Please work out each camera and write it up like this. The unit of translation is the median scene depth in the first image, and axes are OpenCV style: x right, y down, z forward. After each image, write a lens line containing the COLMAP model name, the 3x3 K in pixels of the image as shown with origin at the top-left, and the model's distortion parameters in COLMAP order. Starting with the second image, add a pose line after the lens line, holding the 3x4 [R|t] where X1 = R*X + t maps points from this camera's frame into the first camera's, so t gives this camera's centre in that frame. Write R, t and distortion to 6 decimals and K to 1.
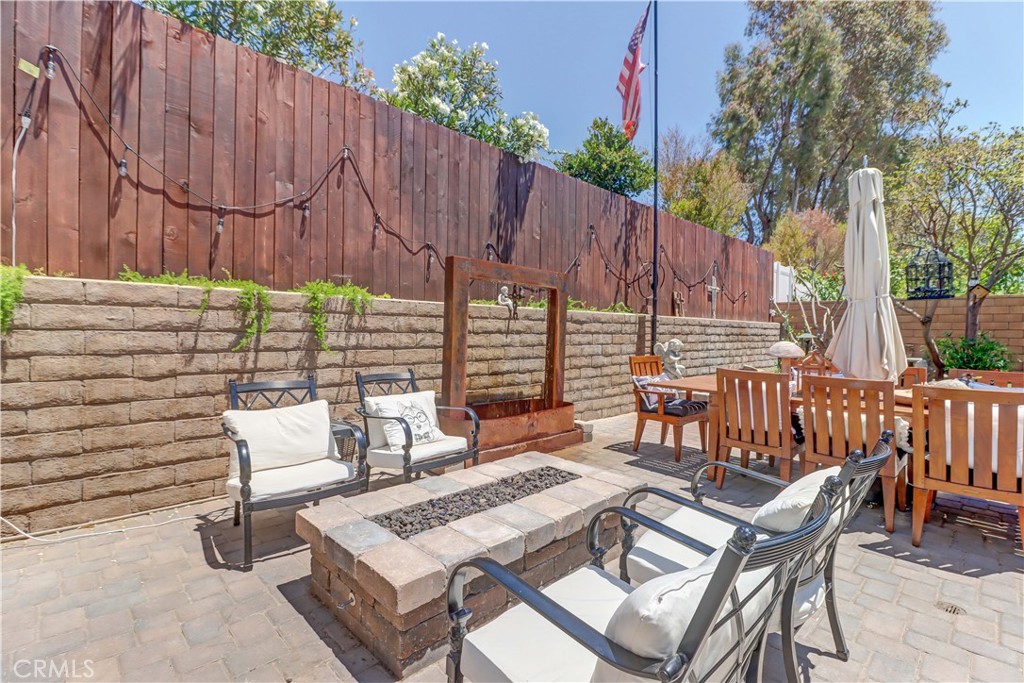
lens RADIAL K [[475.6, 0, 530.6], [0, 475.6, 346.6], [0, 0, 1]] dist [0.005776, -0.000855]
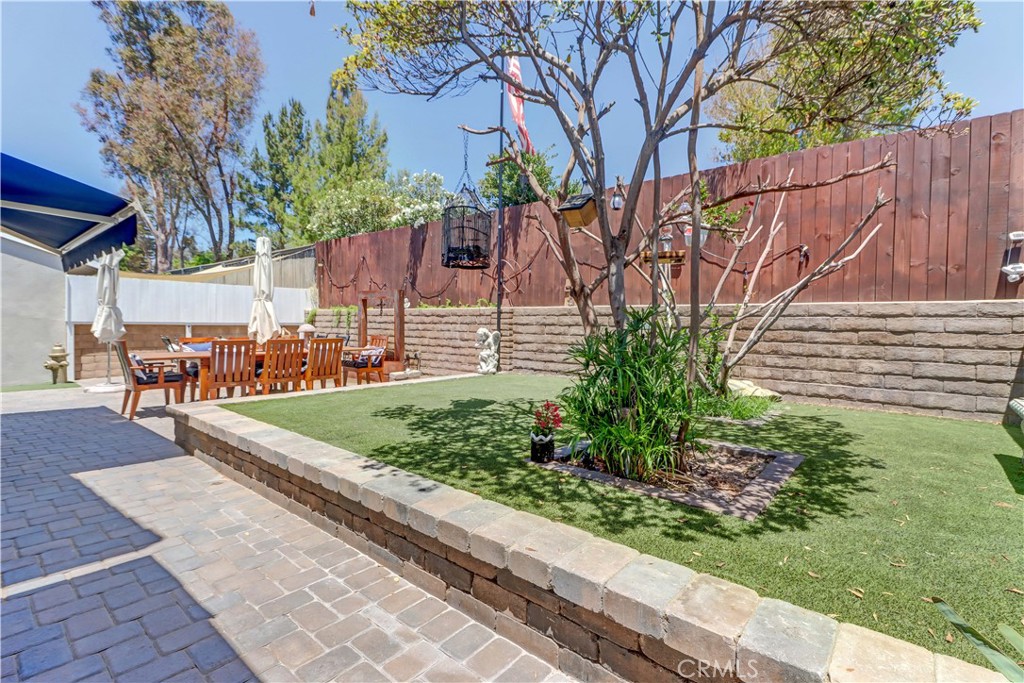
lens RADIAL K [[478.1, 0, 508.4], [0, 478.1, 321.1], [0, 0, 1]] dist [0.001155, -0.000286]
pose [[0.078875, -0.019123, -0.996701, 2.512152], [-0.047038, 0.998631, -0.022882, -0.016236], [0.995774, 0.048687, 0.077868, 1.679215]]
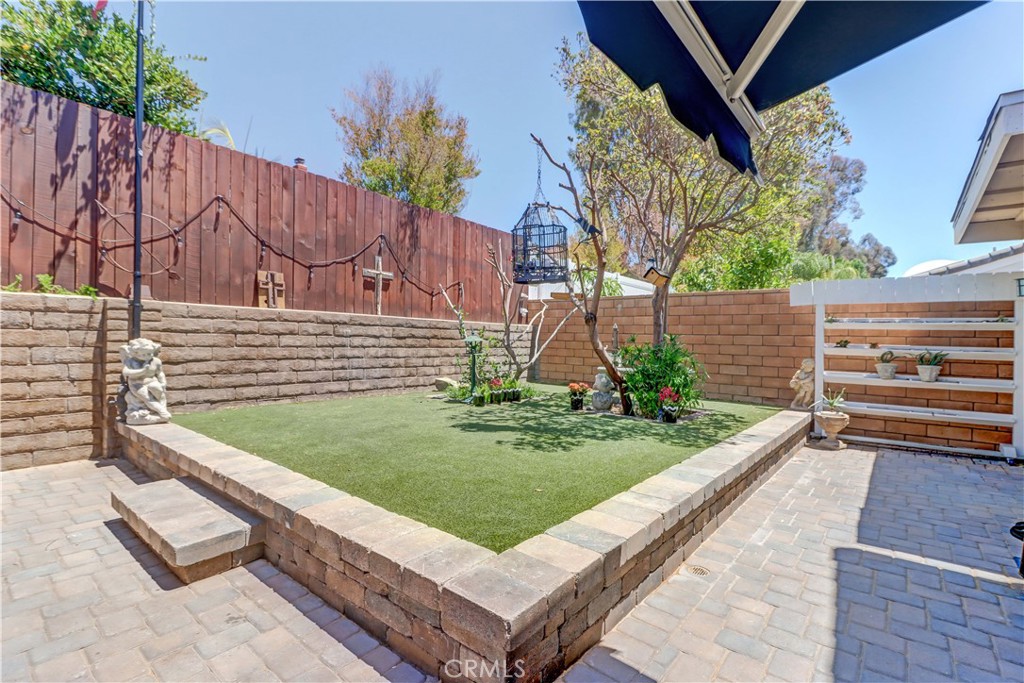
lens RADIAL K [[475.6, 0, 530.6], [0, 475.6, 346.6], [0, 0, 1]] dist [0.005776, -0.000855]
pose [[0.992903, 0.009659, 0.118532, 1.246556], [-0.007783, 0.999837, -0.016282, 0.000477], [-0.118670, 0.015244, 0.992817, 0.587646]]
